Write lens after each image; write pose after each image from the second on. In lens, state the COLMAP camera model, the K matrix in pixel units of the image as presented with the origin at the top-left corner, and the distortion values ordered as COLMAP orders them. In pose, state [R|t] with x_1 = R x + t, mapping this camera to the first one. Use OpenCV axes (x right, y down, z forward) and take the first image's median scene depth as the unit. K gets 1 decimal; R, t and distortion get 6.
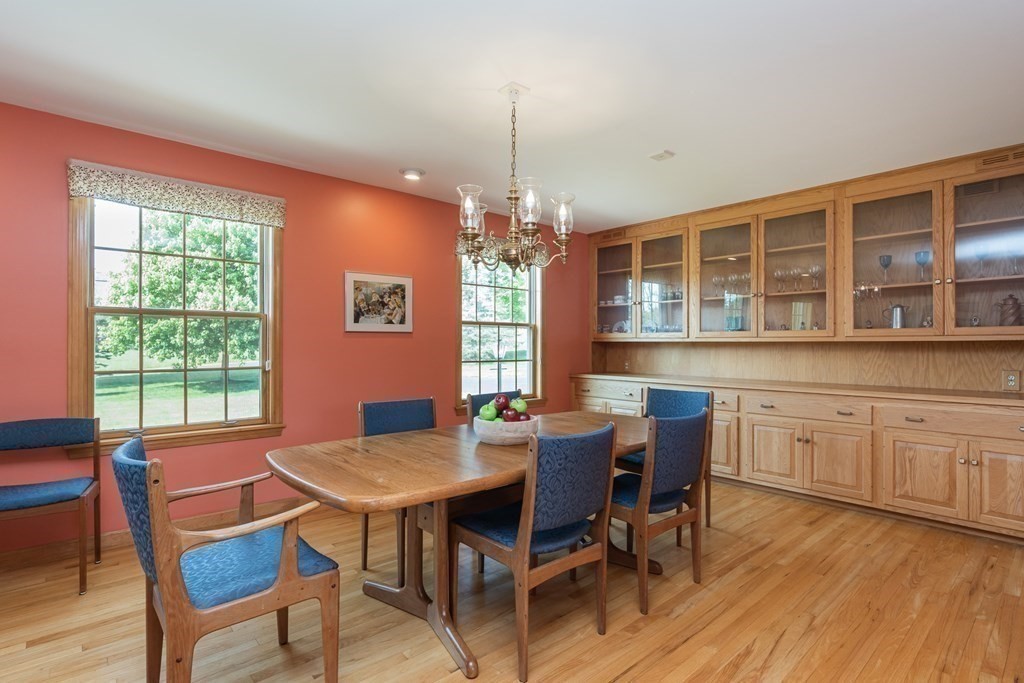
lens RADIAL K [[499.6, 0, 510.7], [0, 499.6, 338.9], [0, 0, 1]] dist [-0.003359, 0.002735]
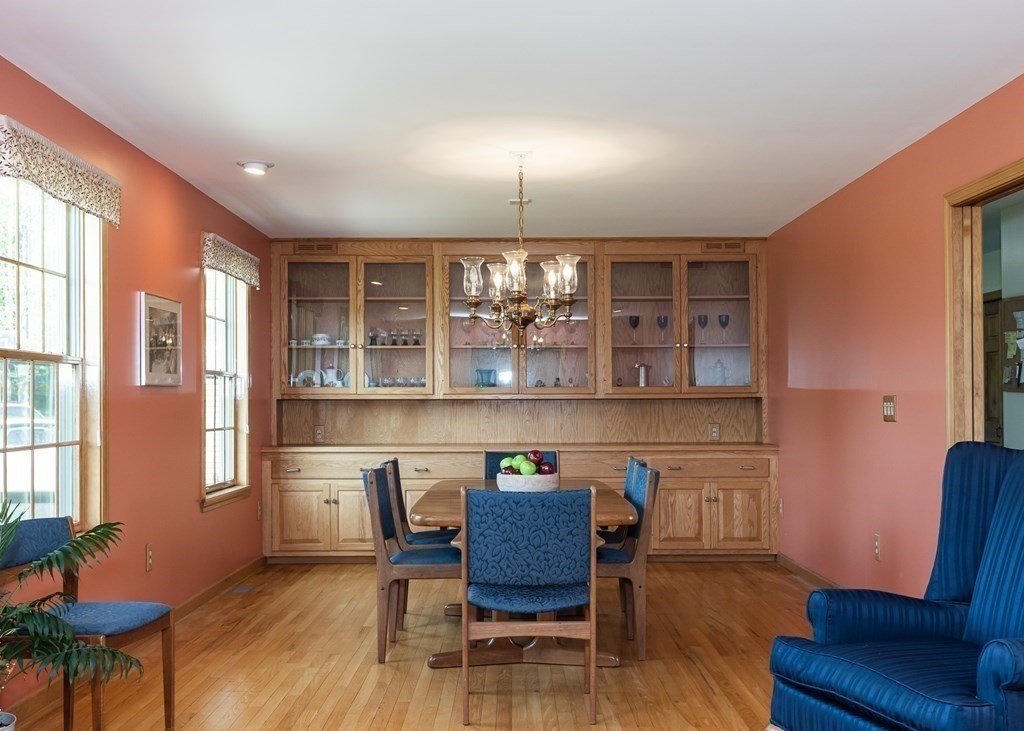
lens RADIAL K [[1079.5, 0, 481.8], [0, 1079.5, 383.3], [0, 0, 1]] dist [0.003928, 0.000000]
pose [[0.674566, 0.007319, 0.738178, -1.085532], [-0.002491, 0.999968, -0.007639, -0.008774], [-0.738210, 0.003314, 0.674563, -0.271334]]
